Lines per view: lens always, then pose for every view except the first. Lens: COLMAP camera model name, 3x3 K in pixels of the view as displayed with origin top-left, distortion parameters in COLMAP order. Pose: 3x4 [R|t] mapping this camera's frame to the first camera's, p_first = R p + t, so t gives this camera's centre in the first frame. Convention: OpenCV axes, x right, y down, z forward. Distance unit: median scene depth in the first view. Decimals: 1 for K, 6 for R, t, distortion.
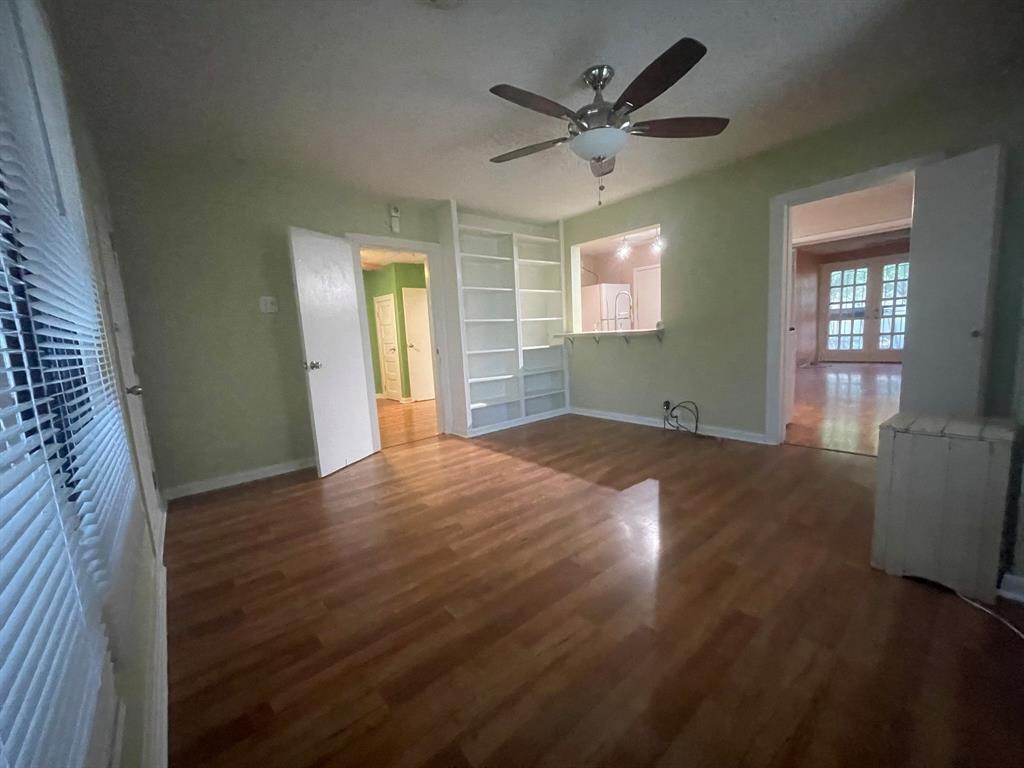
lens RADIAL K [[411.9, 0, 512.0], [0, 411.9, 384.0], [0, 0, 1]] dist [-0.000245, -0.000150]
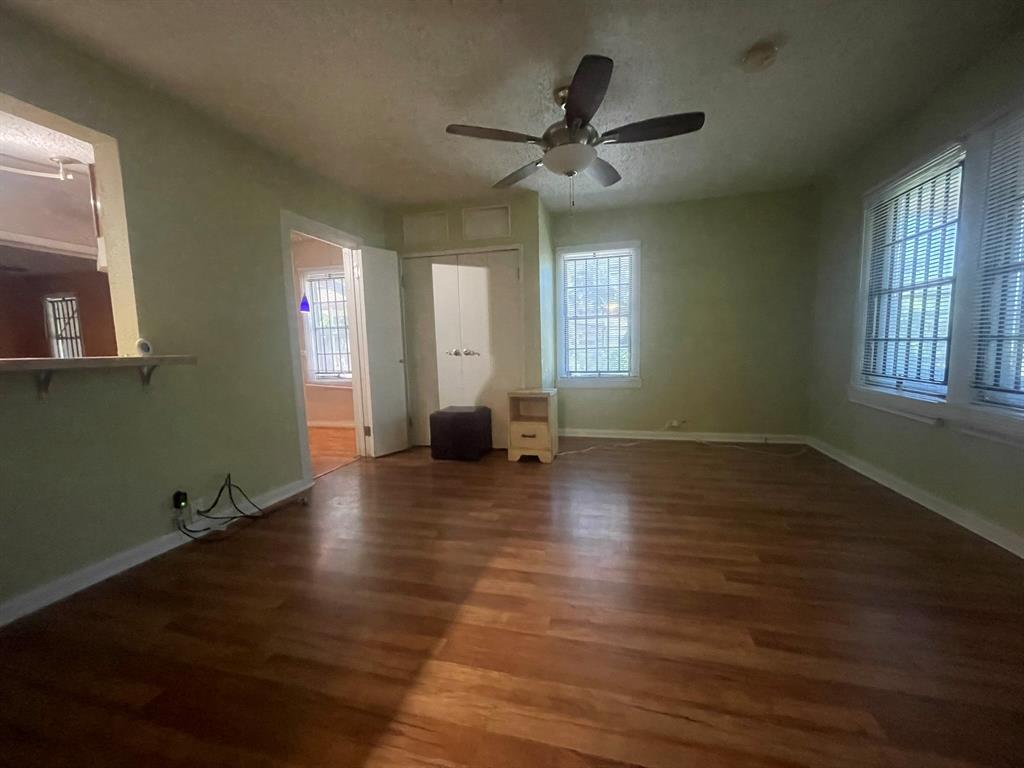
lens RADIAL K [[414.7, 0, 507.4], [0, 414.7, 388.7], [0, 0, 1]] dist [-0.000546, -0.000409]
pose [[-0.568407, -0.005854, 0.822726, -0.467006], [0.156500, 0.980948, 0.115103, -0.129089], [-0.807726, 0.194182, -0.556662, 1.502889]]
